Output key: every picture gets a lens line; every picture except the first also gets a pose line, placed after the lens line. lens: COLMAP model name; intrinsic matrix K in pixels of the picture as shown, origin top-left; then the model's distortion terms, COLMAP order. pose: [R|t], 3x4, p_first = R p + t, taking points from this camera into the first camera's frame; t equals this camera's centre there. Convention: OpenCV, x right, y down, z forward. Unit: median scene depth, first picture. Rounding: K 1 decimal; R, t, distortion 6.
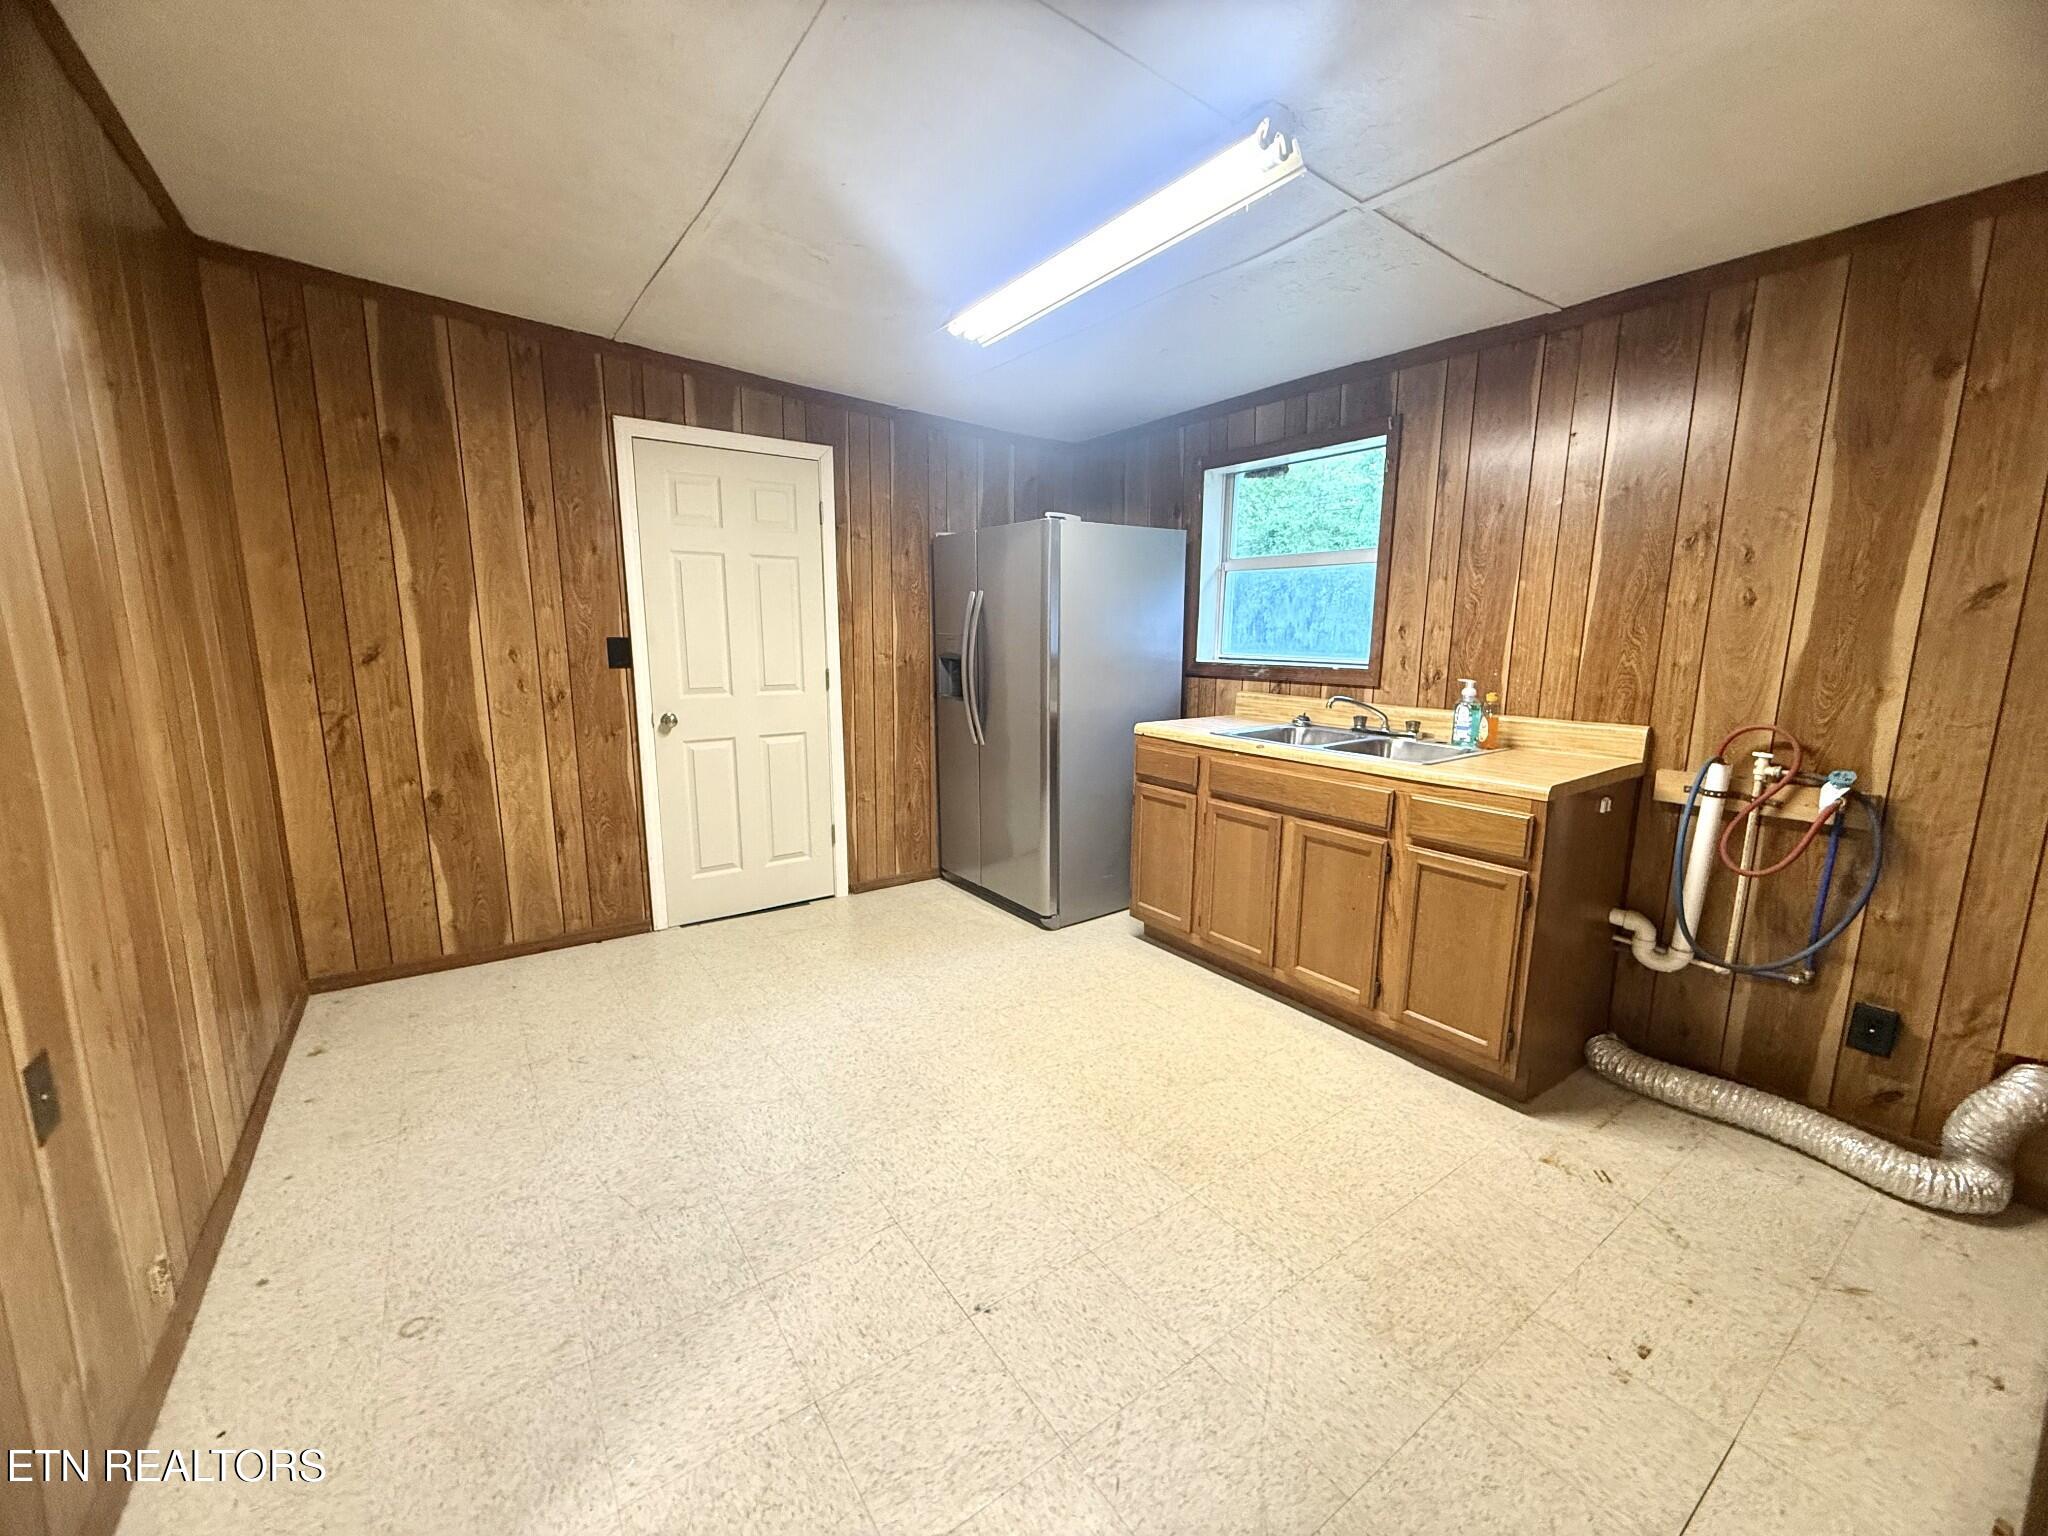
lens RADIAL K [[813.9, 0, 1020.5], [0, 813.9, 767.2], [0, 0, 1]] dist [0.001353, -0.000447]
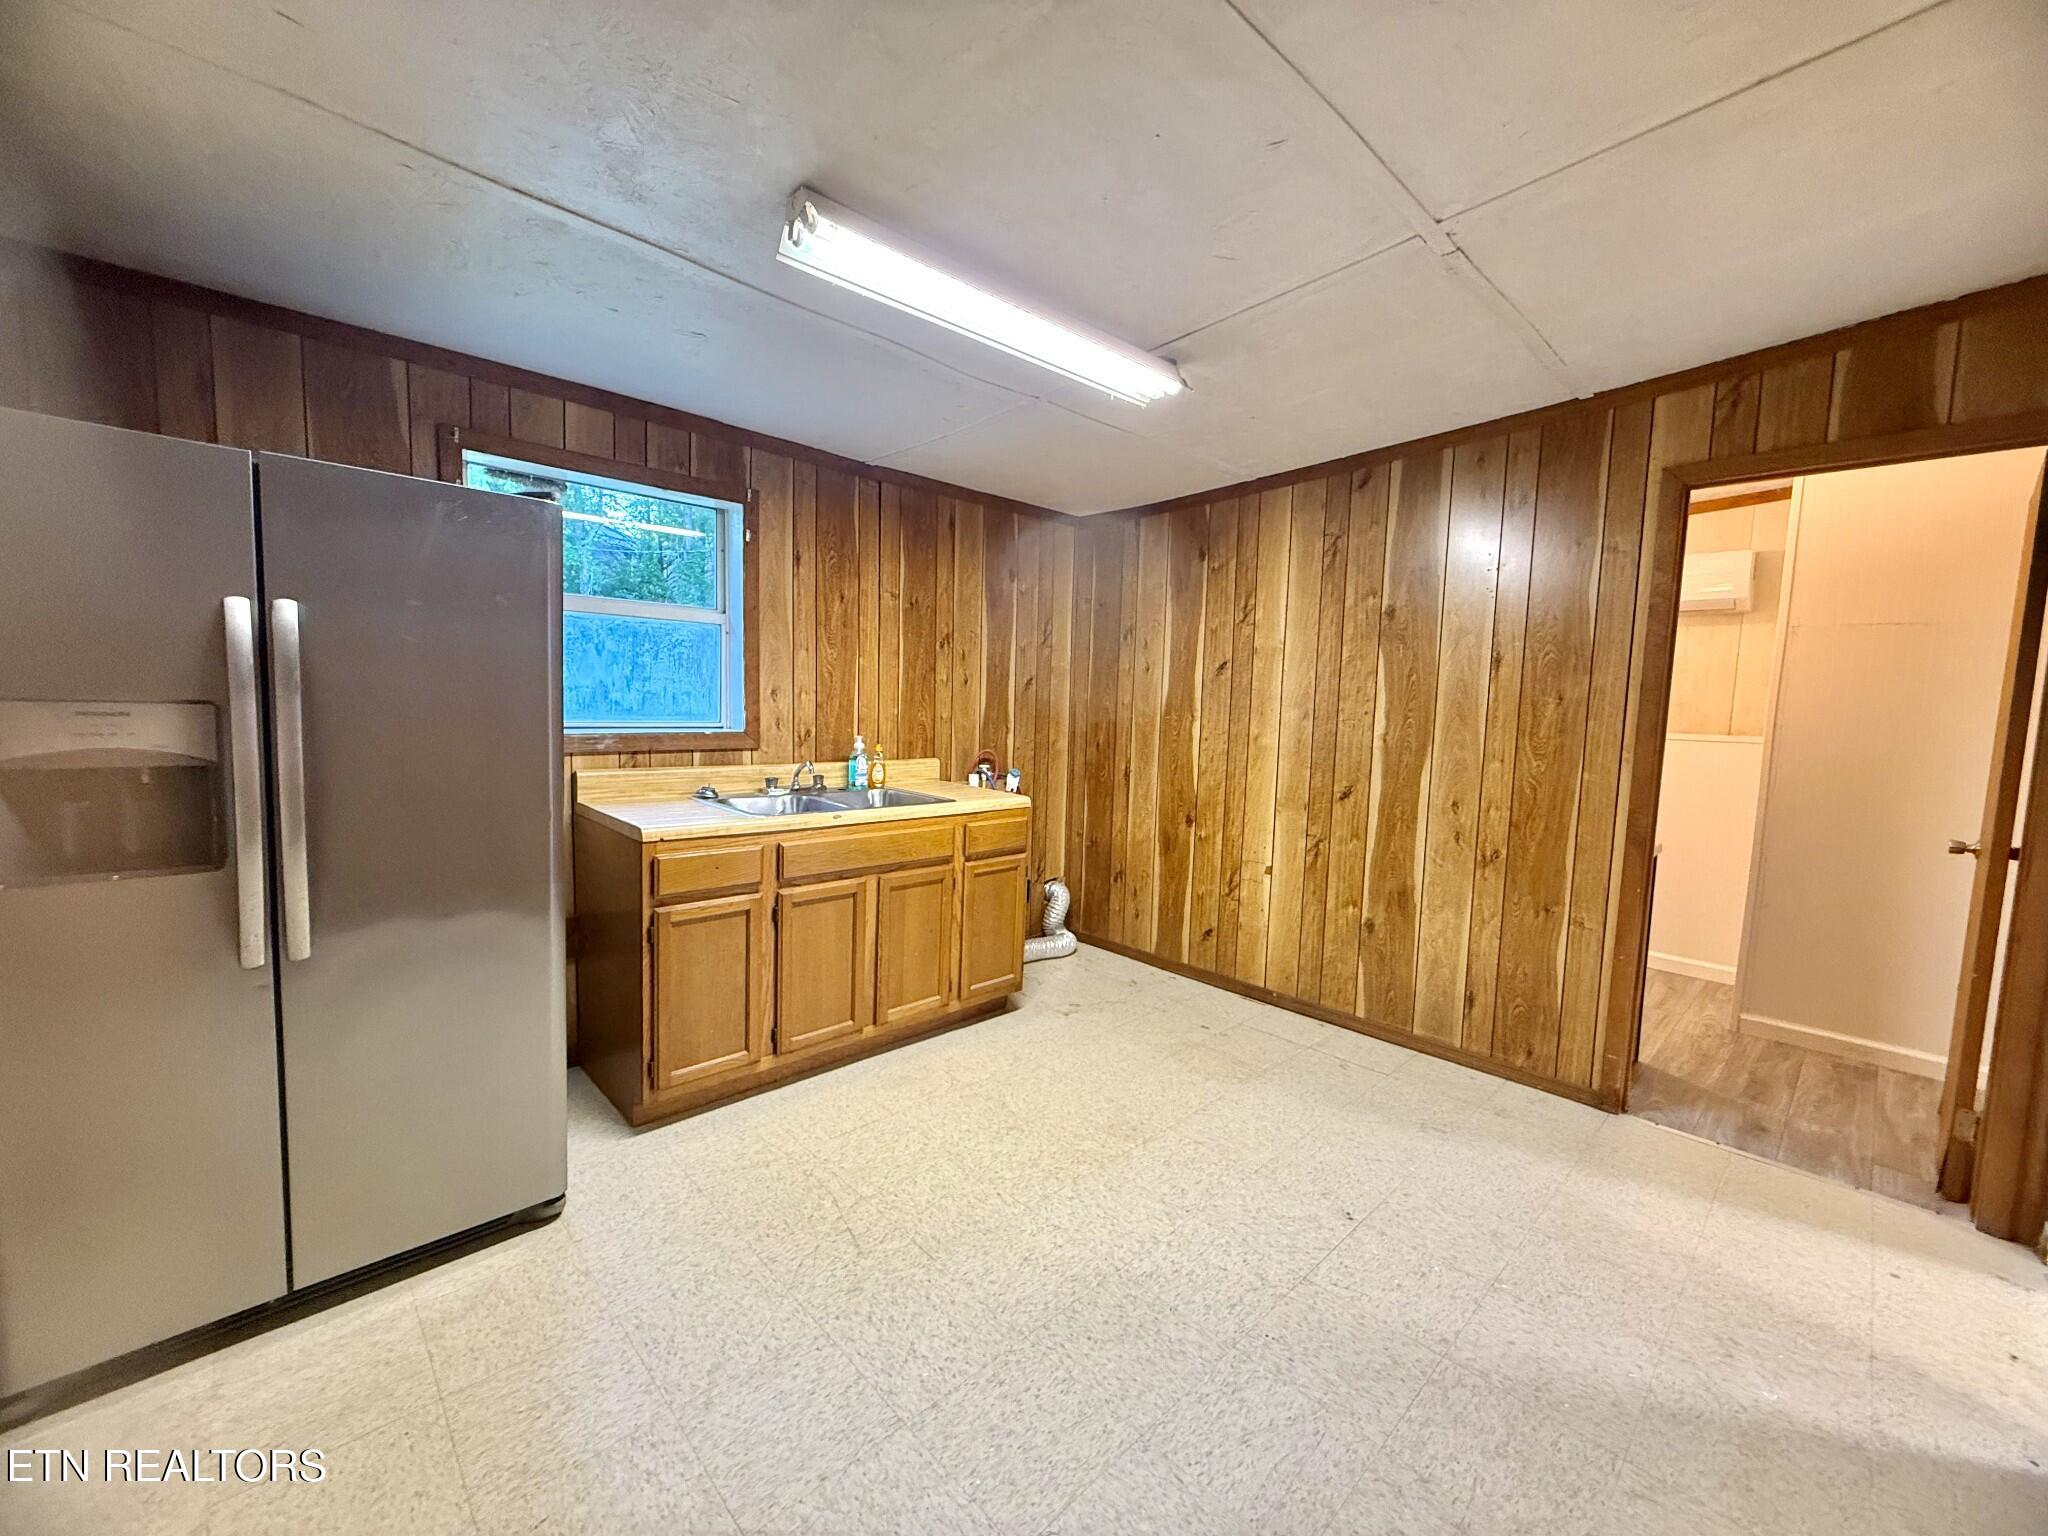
lens RADIAL K [[813.7, 0, 1019.8], [0, 813.7, 769.1], [0, 0, 1]] dist [0.000718, -0.000094]
pose [[-0.148590, -0.100982, 0.983729, -0.737186], [0.133527, 0.983614, 0.121139, -0.181850], [-0.979843, 0.149354, -0.132671, 0.970027]]
